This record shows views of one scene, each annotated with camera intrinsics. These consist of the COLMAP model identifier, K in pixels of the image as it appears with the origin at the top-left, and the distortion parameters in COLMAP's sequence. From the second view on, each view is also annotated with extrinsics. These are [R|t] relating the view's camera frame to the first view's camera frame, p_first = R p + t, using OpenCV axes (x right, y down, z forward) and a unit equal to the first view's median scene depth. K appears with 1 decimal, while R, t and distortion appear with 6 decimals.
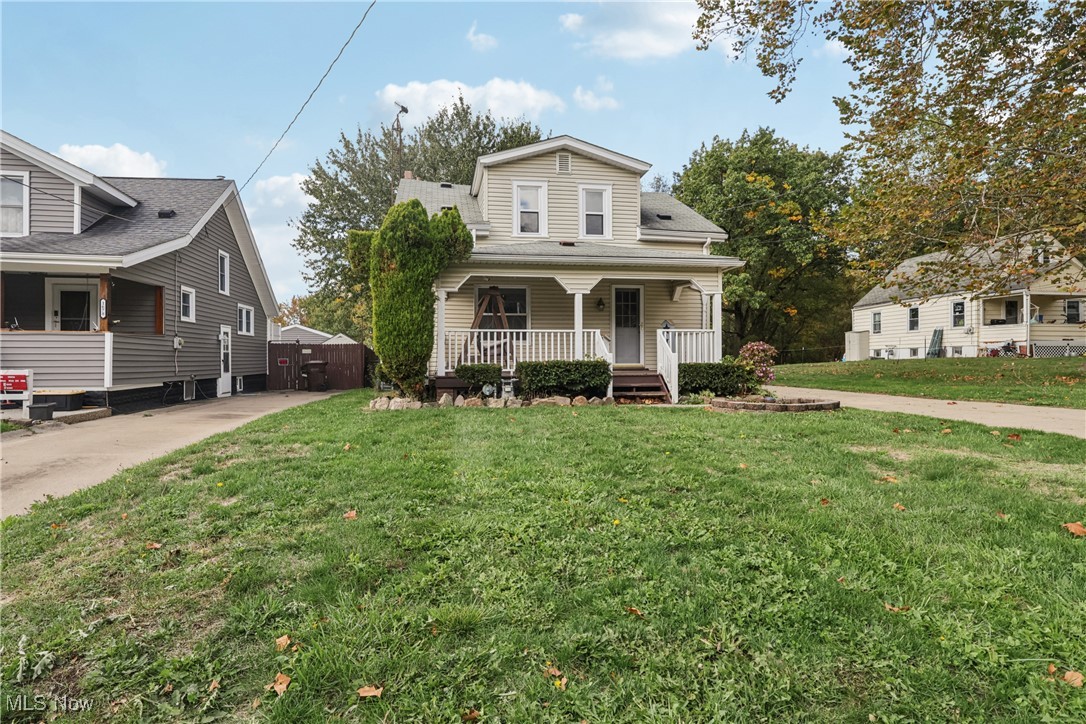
lens RADIAL K [[624.5, 0, 543.0], [0, 624.5, 362.0], [0, 0, 1]] dist [-0.003342, 0.000682]
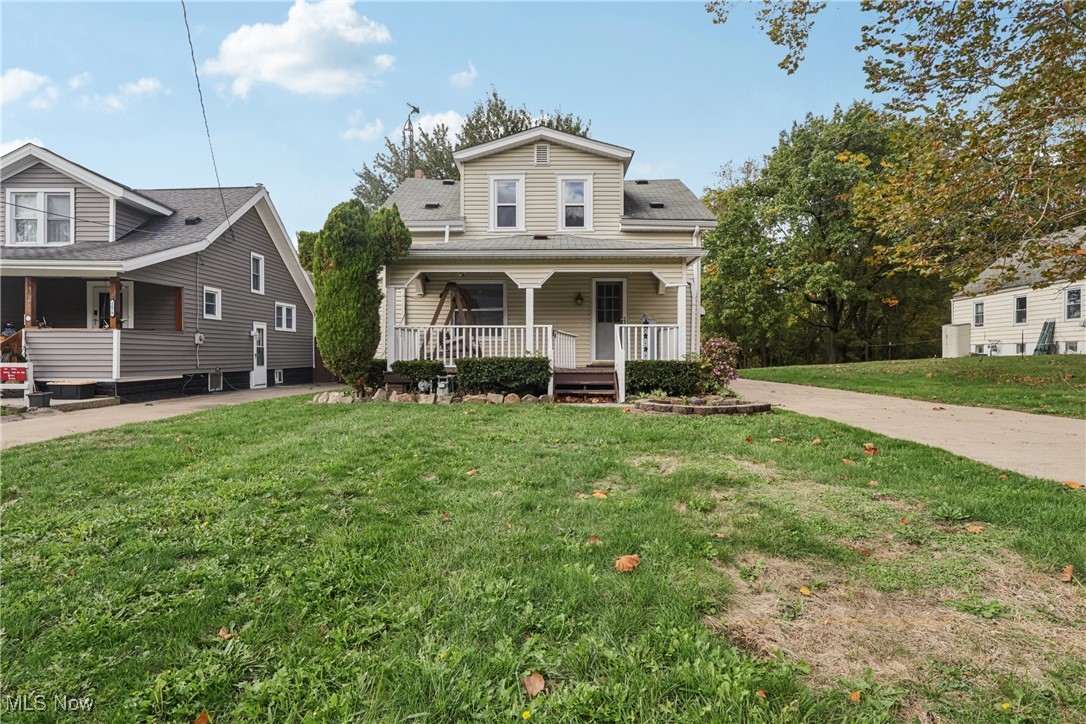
lens RADIAL K [[625.6, 0, 536.5], [0, 625.6, 363.0], [0, 0, 1]] dist [0.000197, -0.001548]
pose [[0.981975, 0.006827, -0.188889, 0.211373], [-0.004786, 0.999925, 0.011258, -0.003312], [0.188952, -0.010151, 0.981934, 0.034542]]
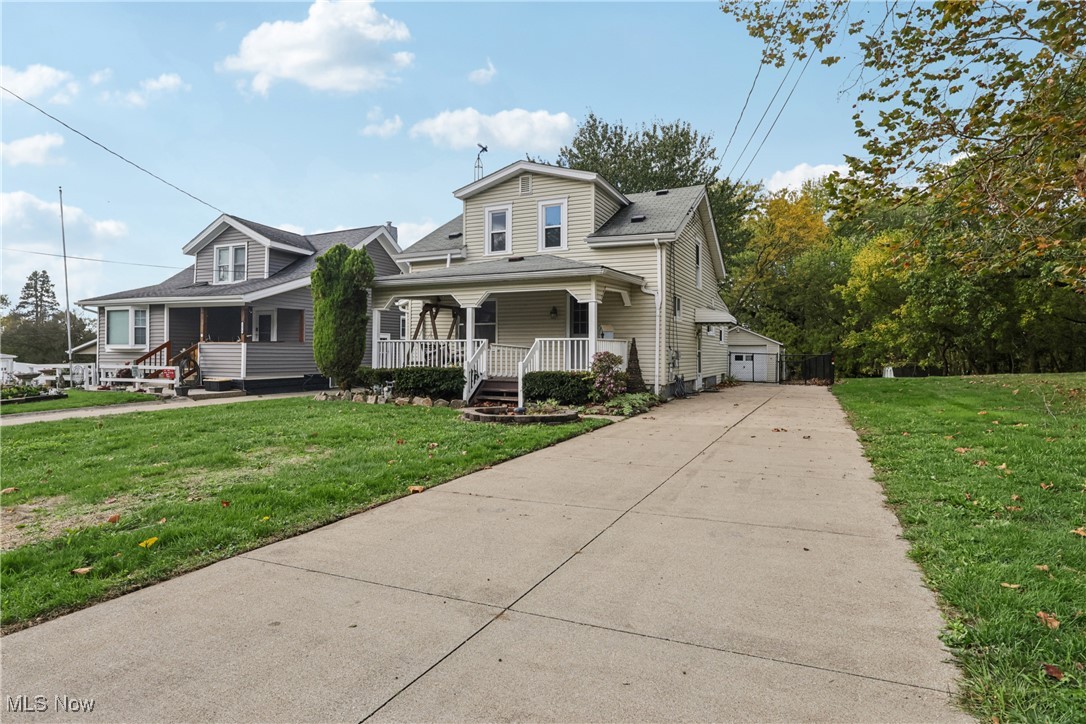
lens RADIAL K [[617.5, 0, 525.1], [0, 617.5, 355.1], [0, 0, 1]] dist [0.002757, 0.000341]
pose [[0.808840, 0.008878, -0.587961, 0.669699], [-0.008504, 0.999958, 0.003401, -0.023414], [0.587967, 0.002249, 0.808882, 0.125080]]
